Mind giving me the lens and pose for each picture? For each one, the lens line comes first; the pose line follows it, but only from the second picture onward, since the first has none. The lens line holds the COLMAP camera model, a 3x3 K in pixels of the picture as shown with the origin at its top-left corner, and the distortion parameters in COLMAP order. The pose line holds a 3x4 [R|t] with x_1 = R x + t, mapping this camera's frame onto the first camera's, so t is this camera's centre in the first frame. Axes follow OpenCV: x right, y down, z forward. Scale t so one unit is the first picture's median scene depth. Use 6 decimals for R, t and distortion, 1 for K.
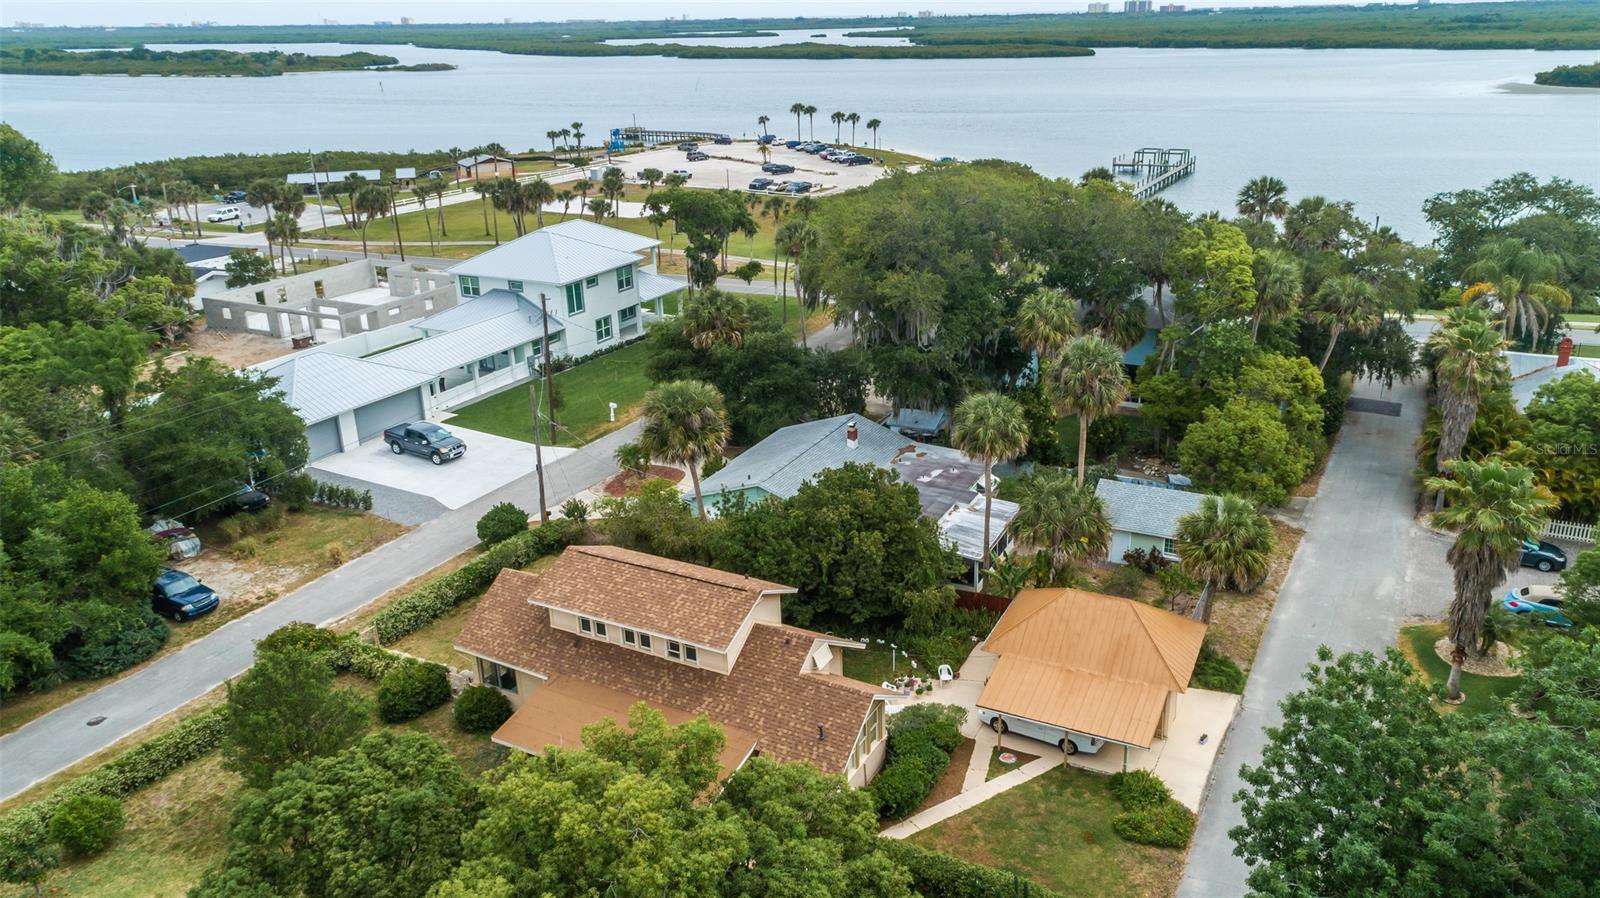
lens RADIAL K [[1215.0, 0, 868.4], [0, 1215.0, 420.1], [0, 0, 1]] dist [0.017940, 0.002903]
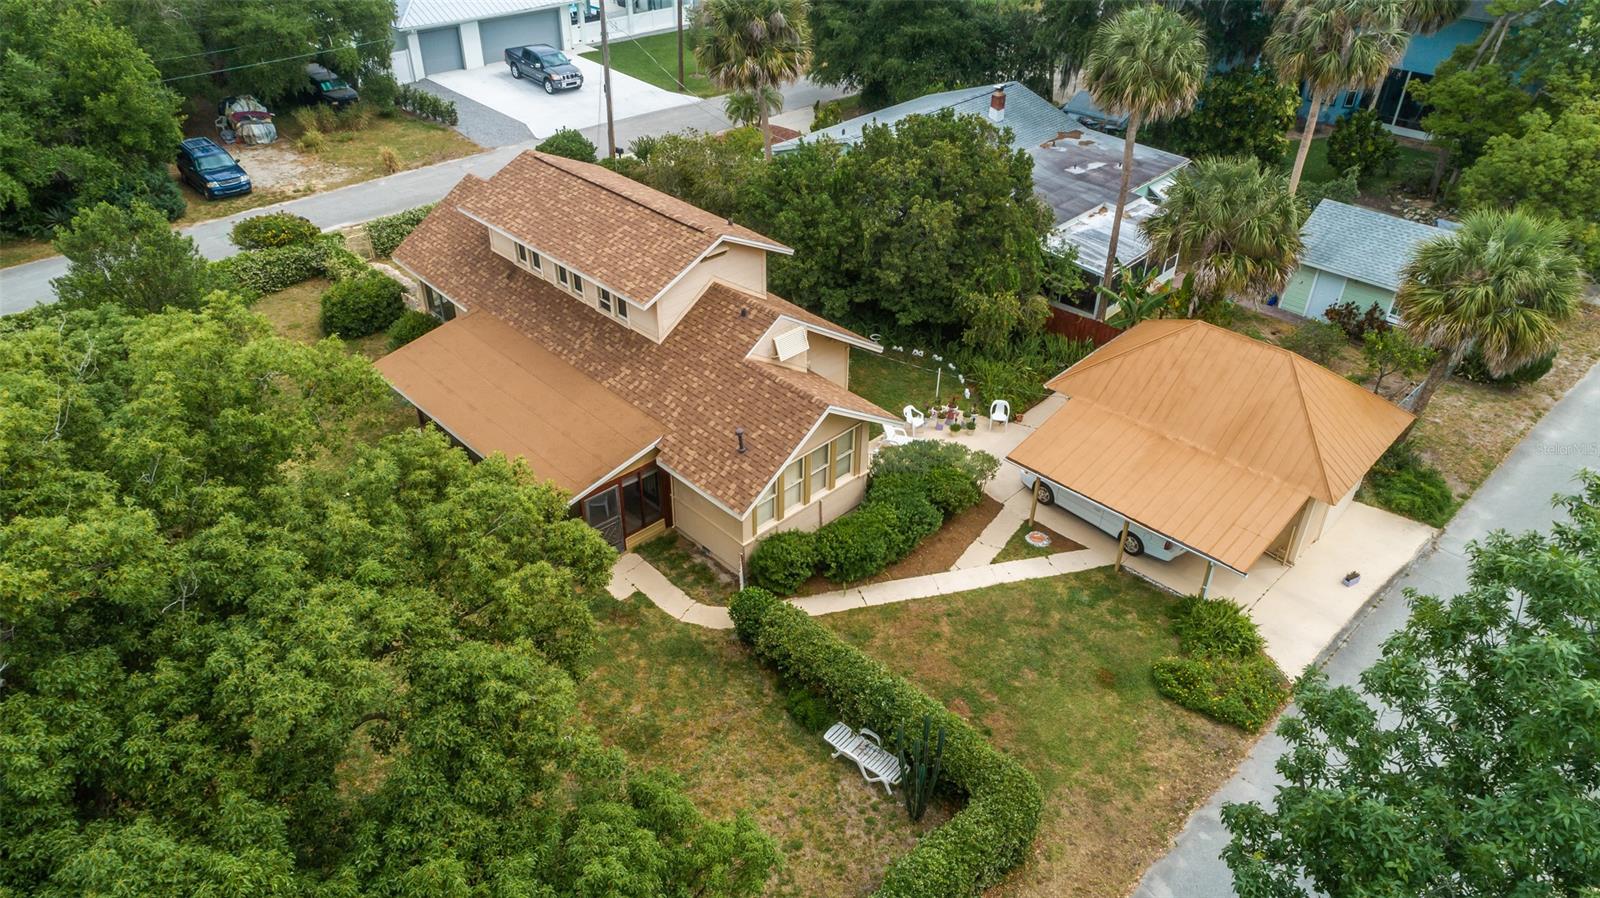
lens RADIAL K [[1100.6, 0, 800.5], [0, 1100.6, 477.2], [0, 0, 1]] dist [0.015736, 0.006325]
pose [[0.943307, 0.208870, -0.257964, 0.117699], [-0.135017, 0.951440, 0.276645, 0.073575], [0.303220, -0.226131, 0.925701, 0.320116]]
